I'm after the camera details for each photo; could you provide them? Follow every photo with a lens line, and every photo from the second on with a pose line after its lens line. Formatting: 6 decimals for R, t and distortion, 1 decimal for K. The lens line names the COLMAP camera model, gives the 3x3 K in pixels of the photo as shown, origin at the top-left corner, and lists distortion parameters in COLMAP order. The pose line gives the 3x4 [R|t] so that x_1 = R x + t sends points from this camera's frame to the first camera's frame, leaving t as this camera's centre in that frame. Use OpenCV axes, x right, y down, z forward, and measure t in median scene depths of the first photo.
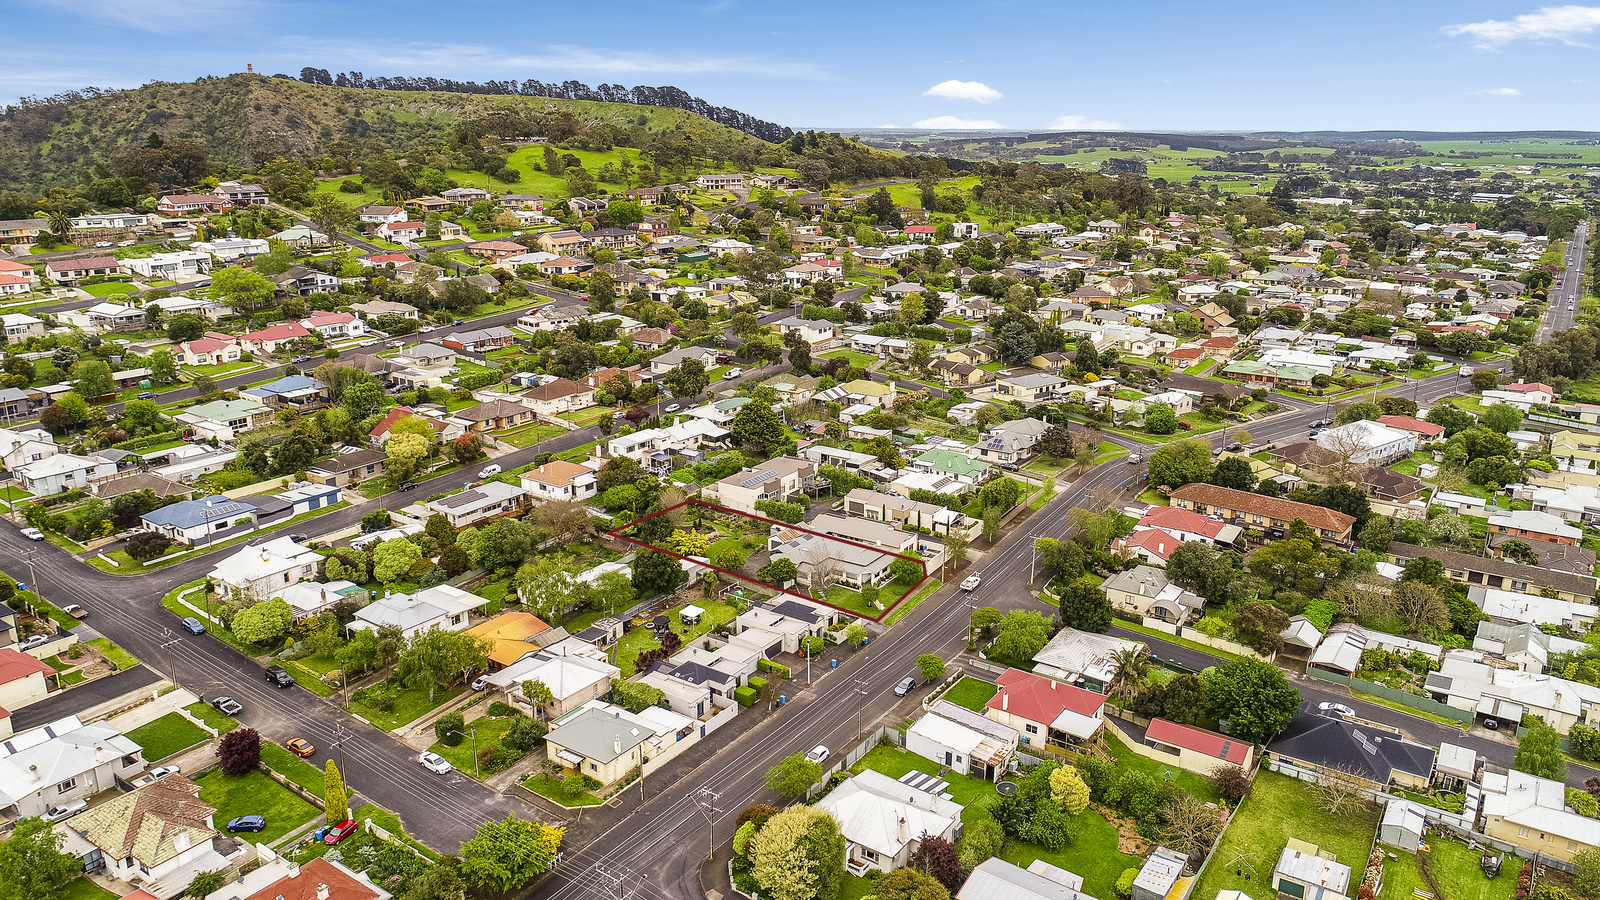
lens RADIAL K [[1156.1, 0, 800.0], [0, 1156.1, 450.0], [0, 0, 1]] dist [0.001736, -0.001233]
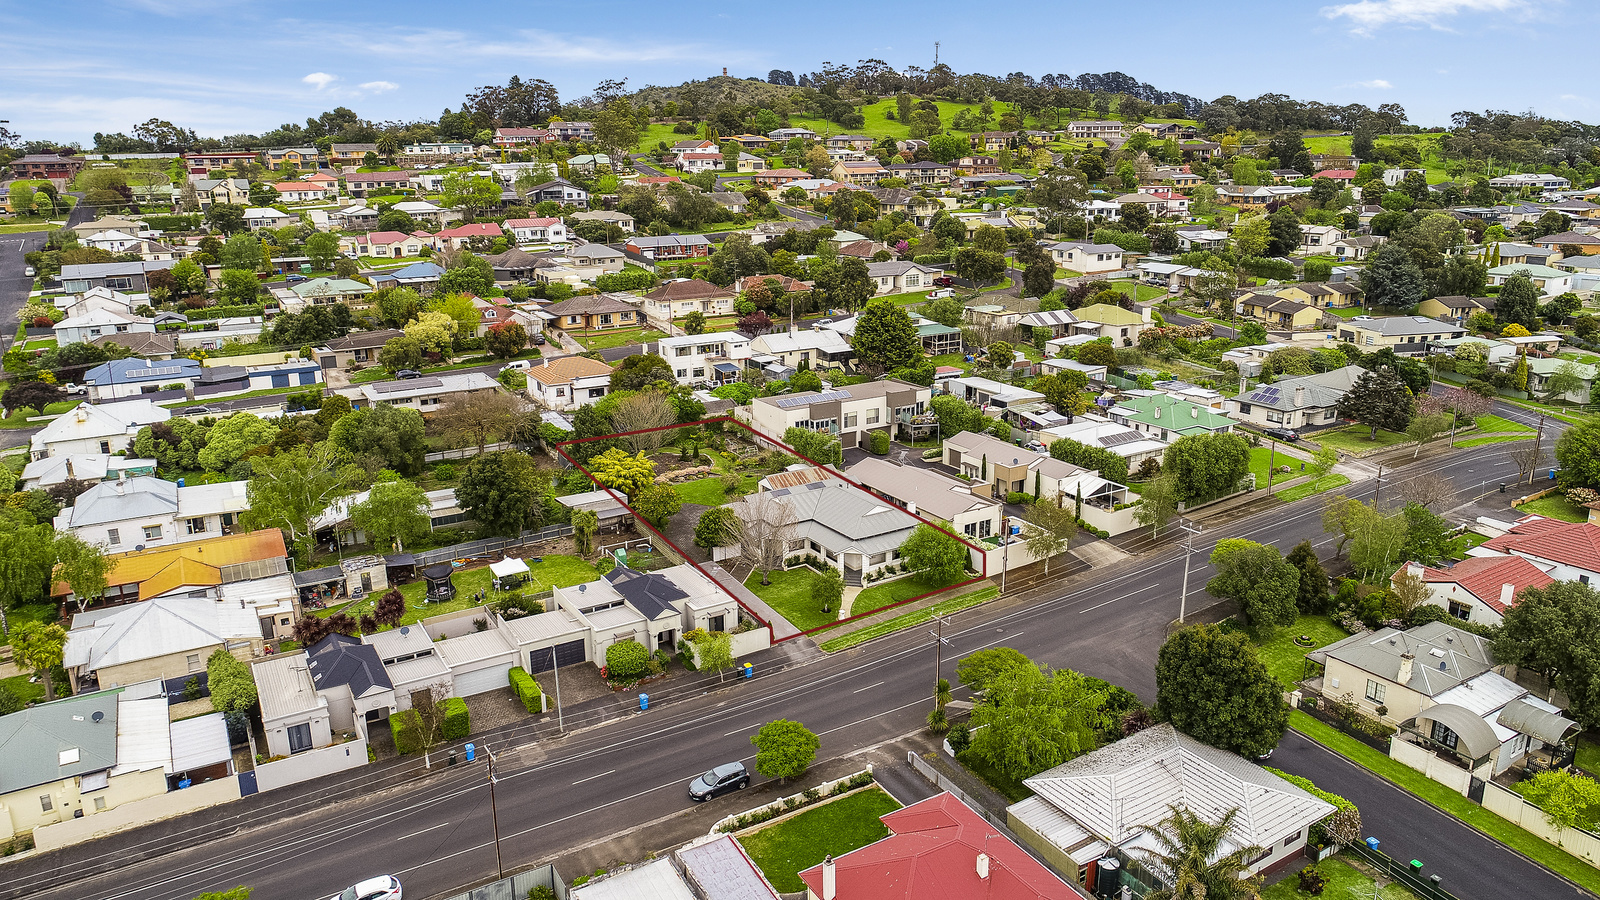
lens RADIAL K [[1098.8, 0, 768.9], [0, 1098.8, 450.8], [0, 0, 1]] dist [0.000743, -0.000903]
pose [[0.905897, 0.100935, -0.411295, 0.184881], [-0.102466, 0.994567, 0.018388, 0.041942], [0.410916, 0.025486, 0.911317, 0.402345]]
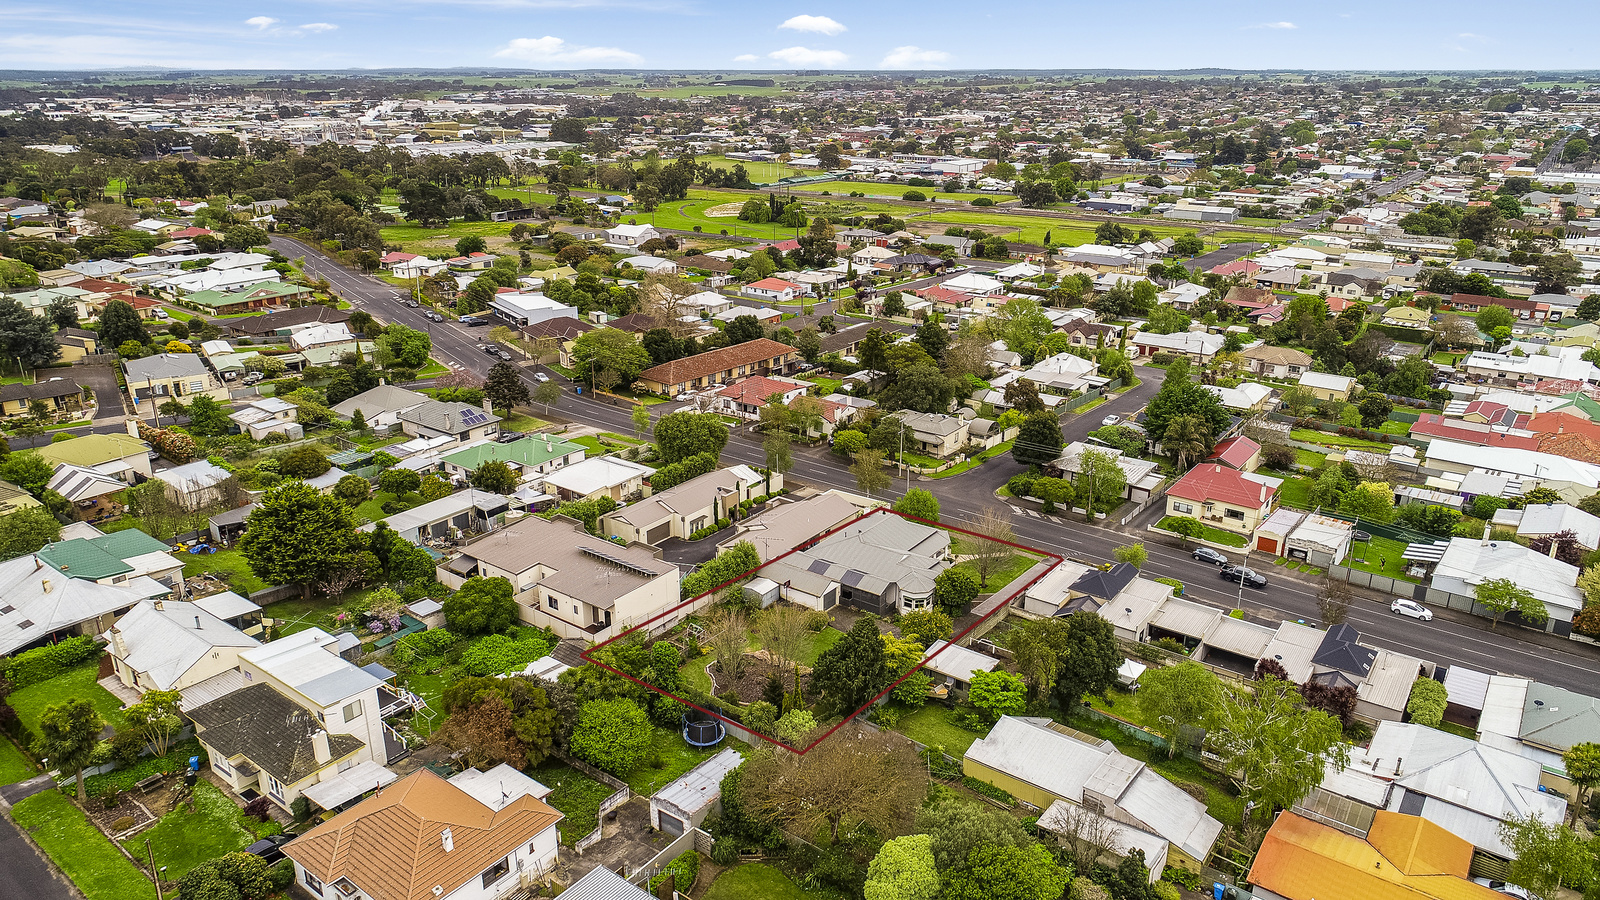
lens RADIAL K [[1156.1, 0, 800.0], [0, 1156.1, 450.0], [0, 0, 1]] dist [0.001736, -0.001233]
pose [[0.036747, -0.345650, 0.937644, -0.463188], [0.276675, 0.905119, 0.322817, -0.153059], [-0.960261, 0.247560, 0.128893, 0.780307]]
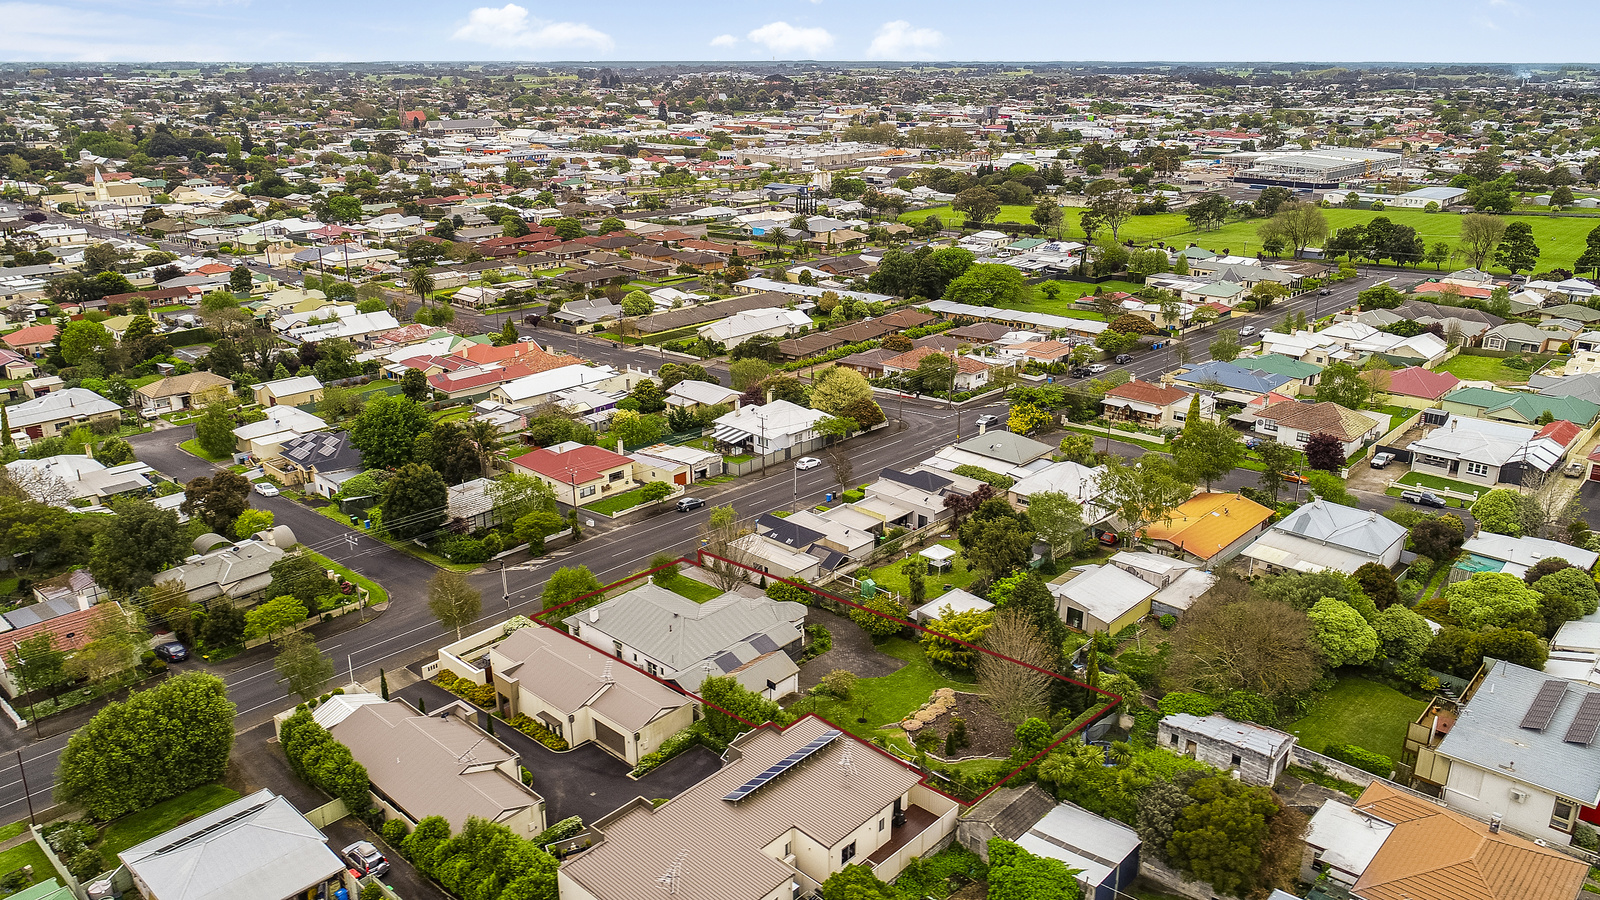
lens RADIAL K [[1145.5, 0, 815.7], [0, 1145.5, 450.1], [0, 0, 1]] dist [0.075935, 0.000433]
pose [[-0.990925, -0.059523, 0.120515, -0.072741], [0.022916, 0.808661, 0.587828, -0.248912], [-0.132446, 0.585256, -0.799959, 1.142558]]
